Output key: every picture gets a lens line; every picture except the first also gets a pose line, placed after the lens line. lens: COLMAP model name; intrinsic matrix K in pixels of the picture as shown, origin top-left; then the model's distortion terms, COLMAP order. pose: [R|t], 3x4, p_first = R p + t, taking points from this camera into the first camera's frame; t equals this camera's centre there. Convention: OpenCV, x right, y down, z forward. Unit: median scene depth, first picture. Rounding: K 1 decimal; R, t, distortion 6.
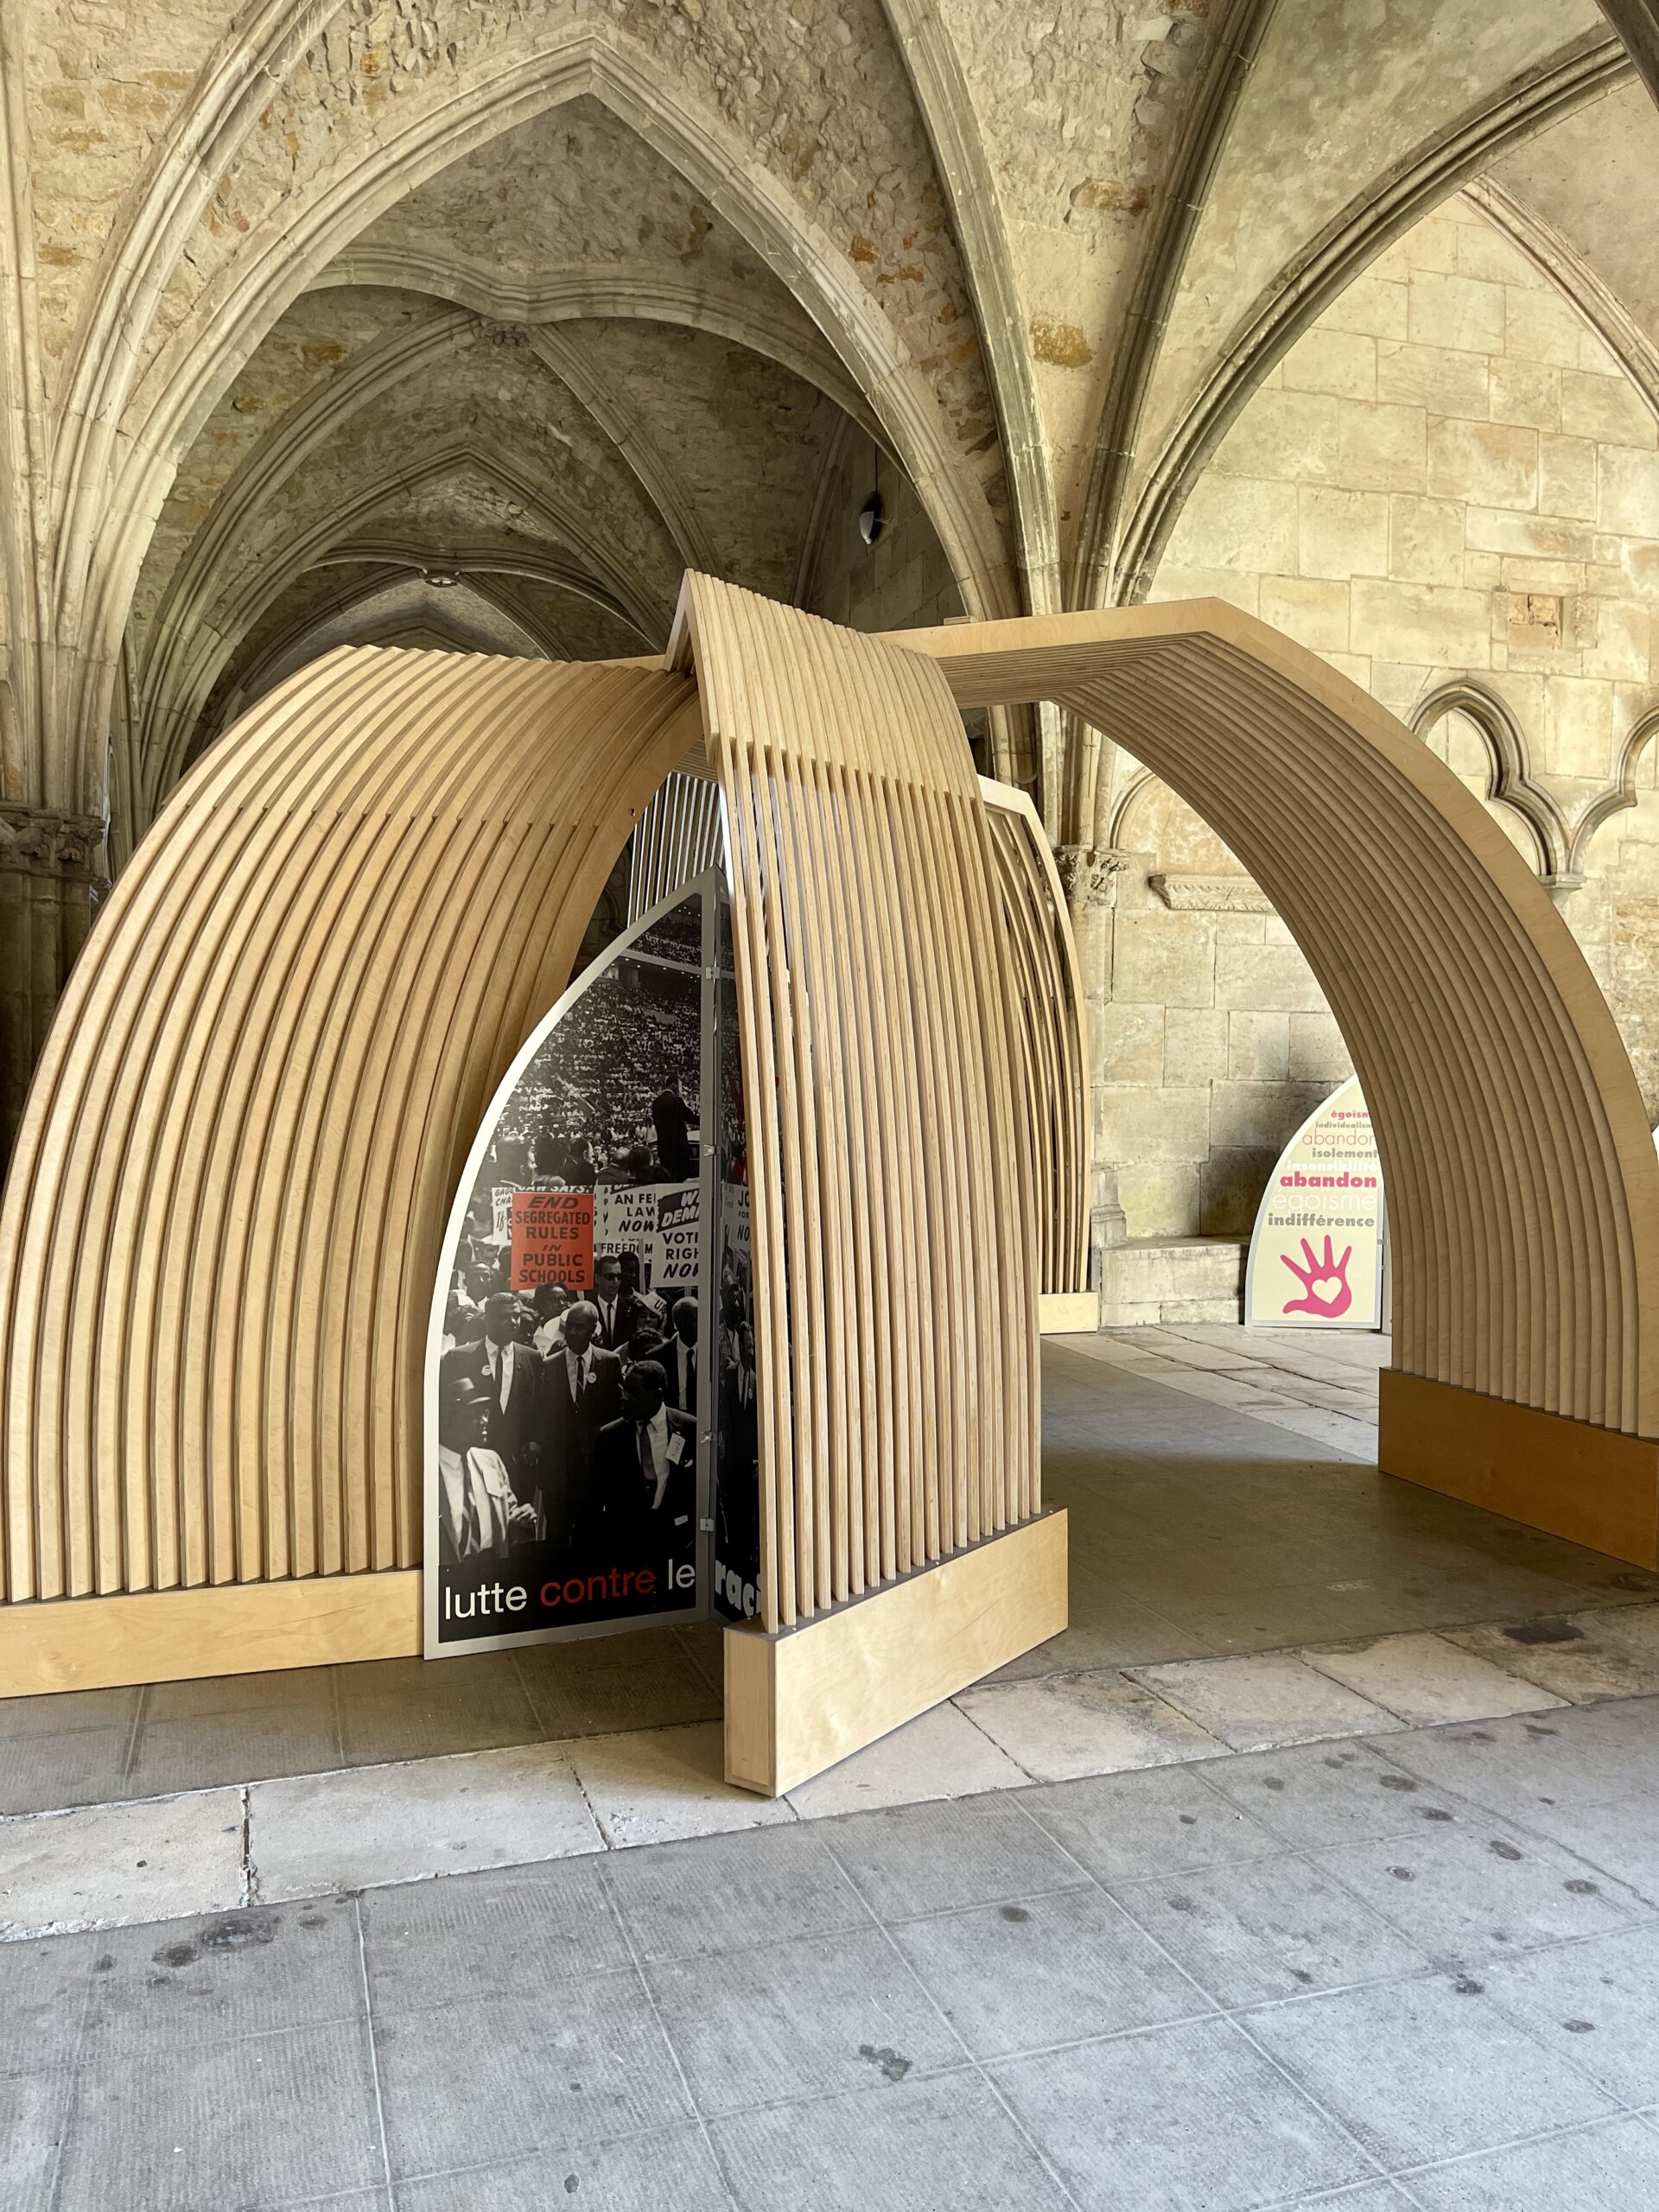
lens RADIAL K [[1740.7, 0, 829.5], [0, 1740.7, 1106.0], [0, 0, 1]] dist [0.031087, 0.002034]
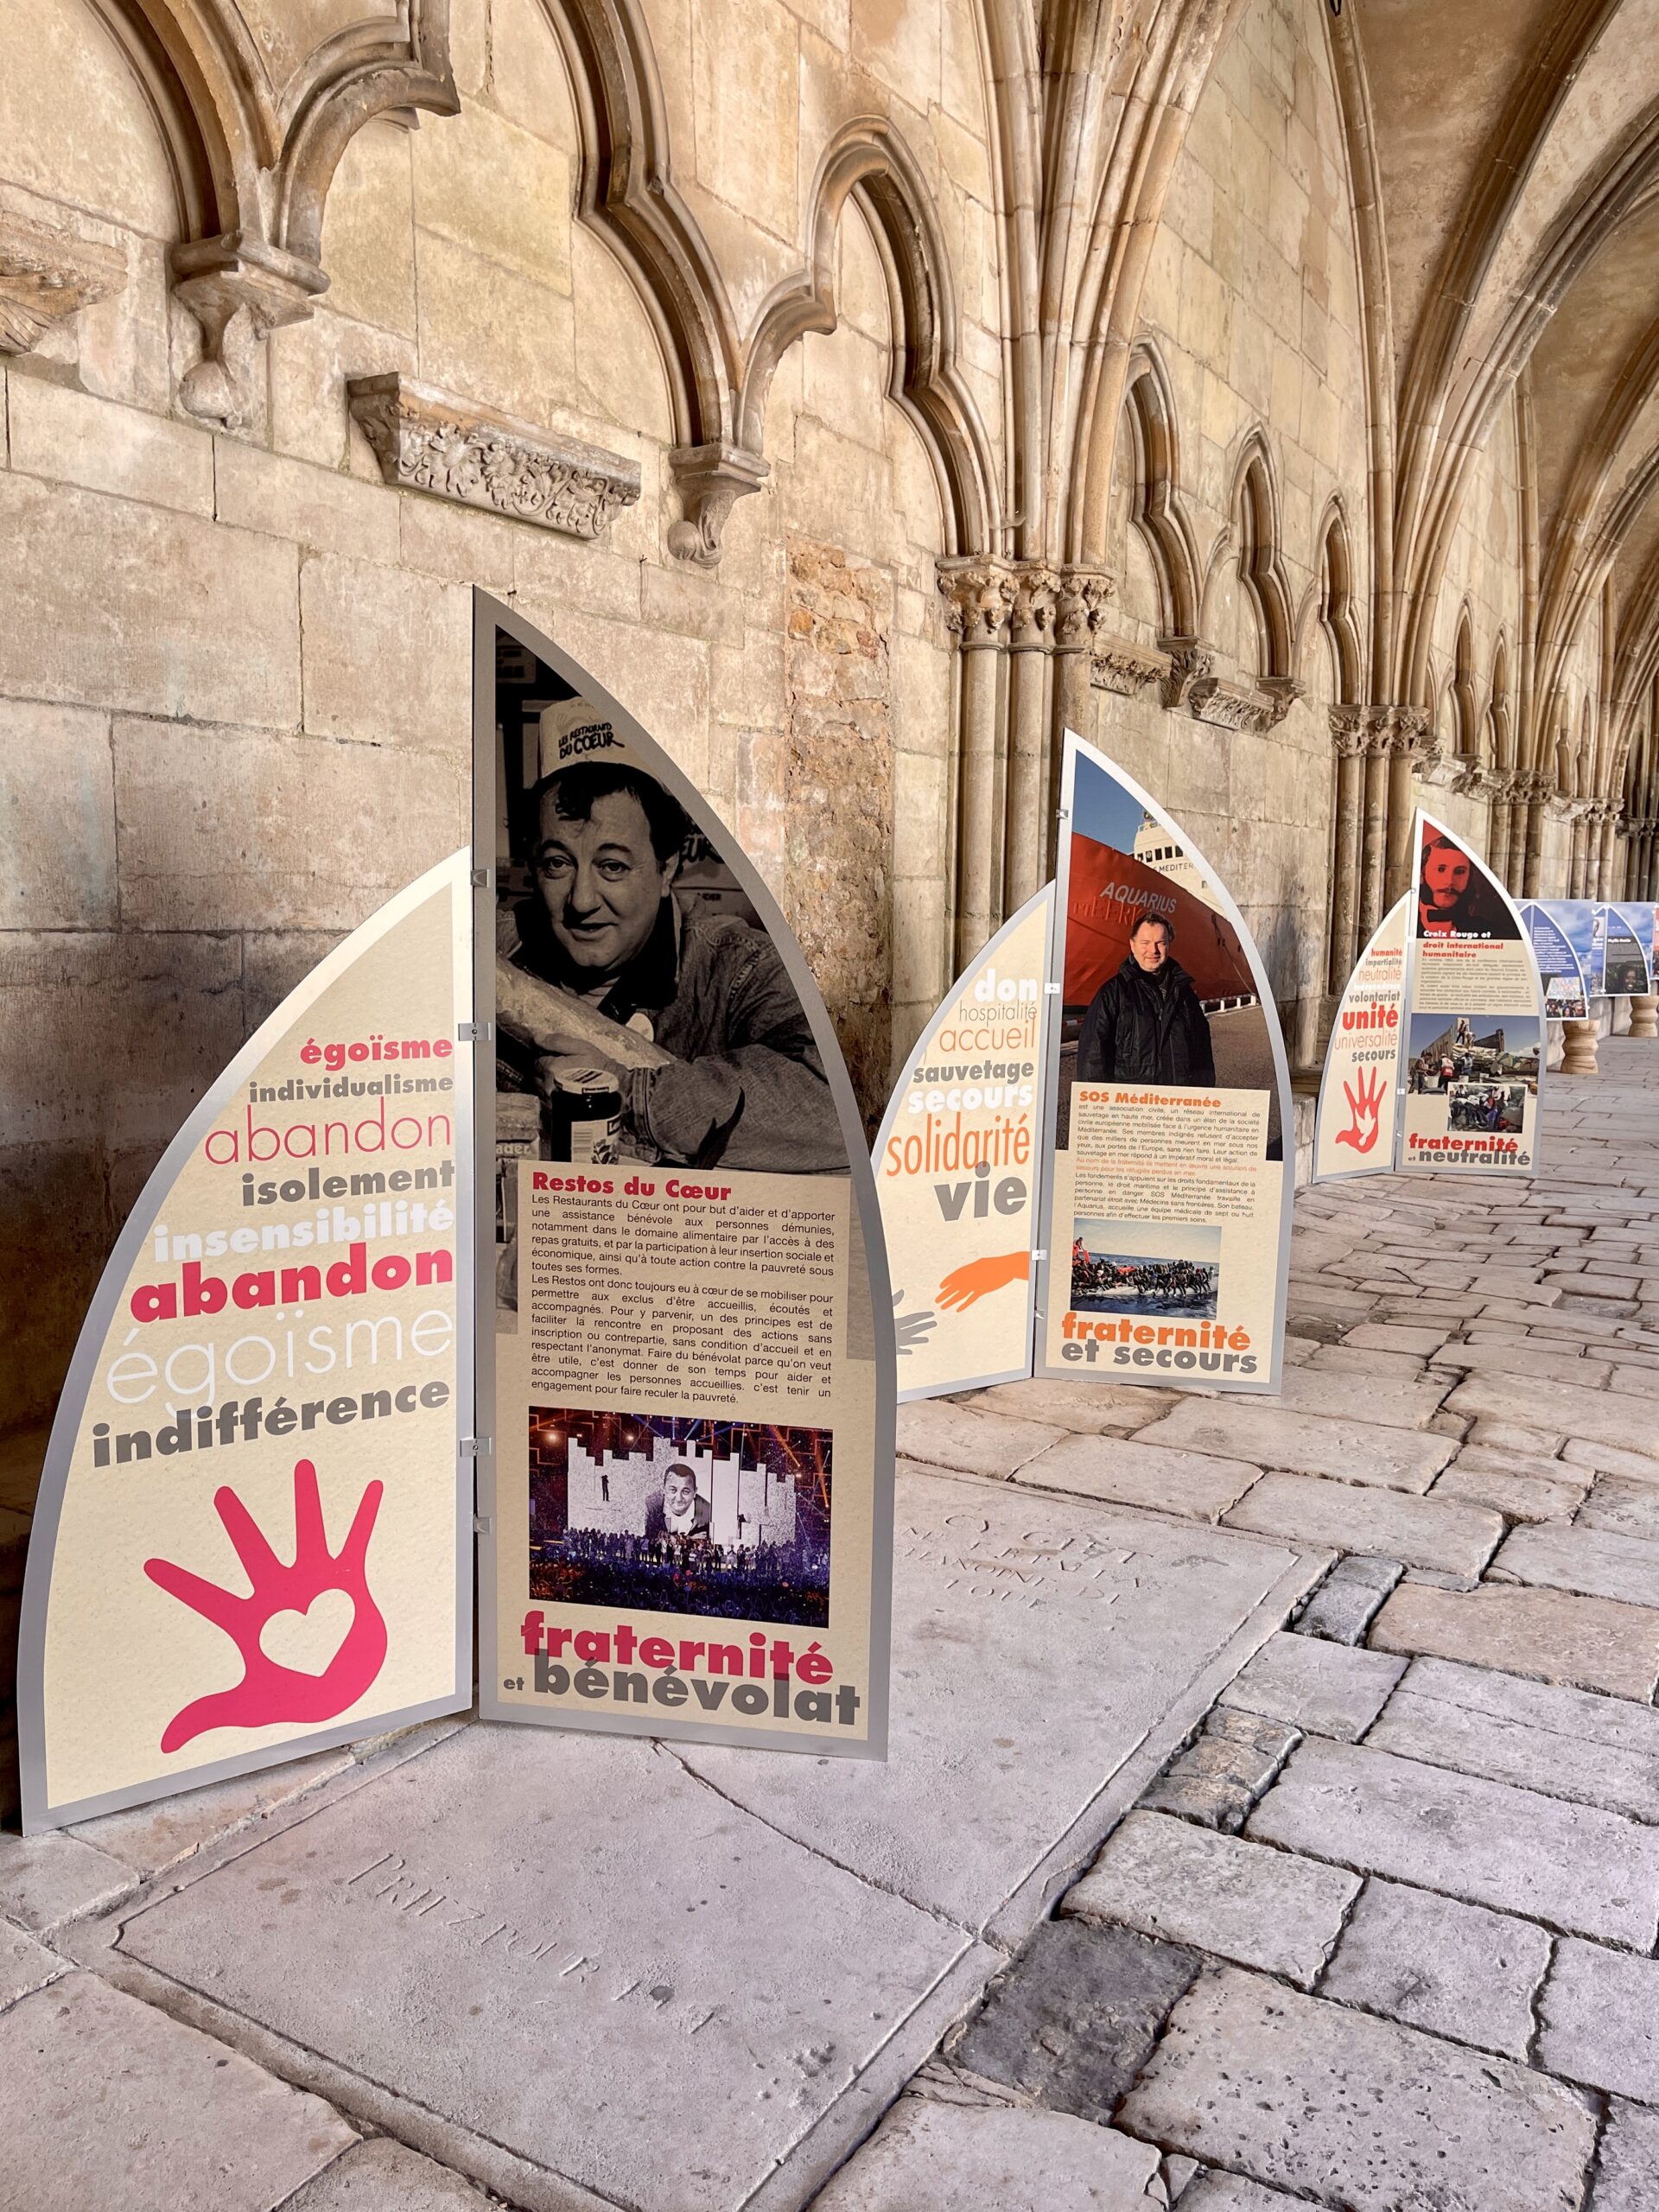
lens RADIAL K [[1740.7, 0, 829.5], [0, 1740.7, 1106.0], [0, 0, 1]] dist [0.031087, 0.002034]
pose [[0.774610, -0.075189, 0.627954, 0.172400], [0.015746, 0.994893, 0.099702, -0.013935], [-0.632244, -0.067342, 0.771838, 0.717788]]
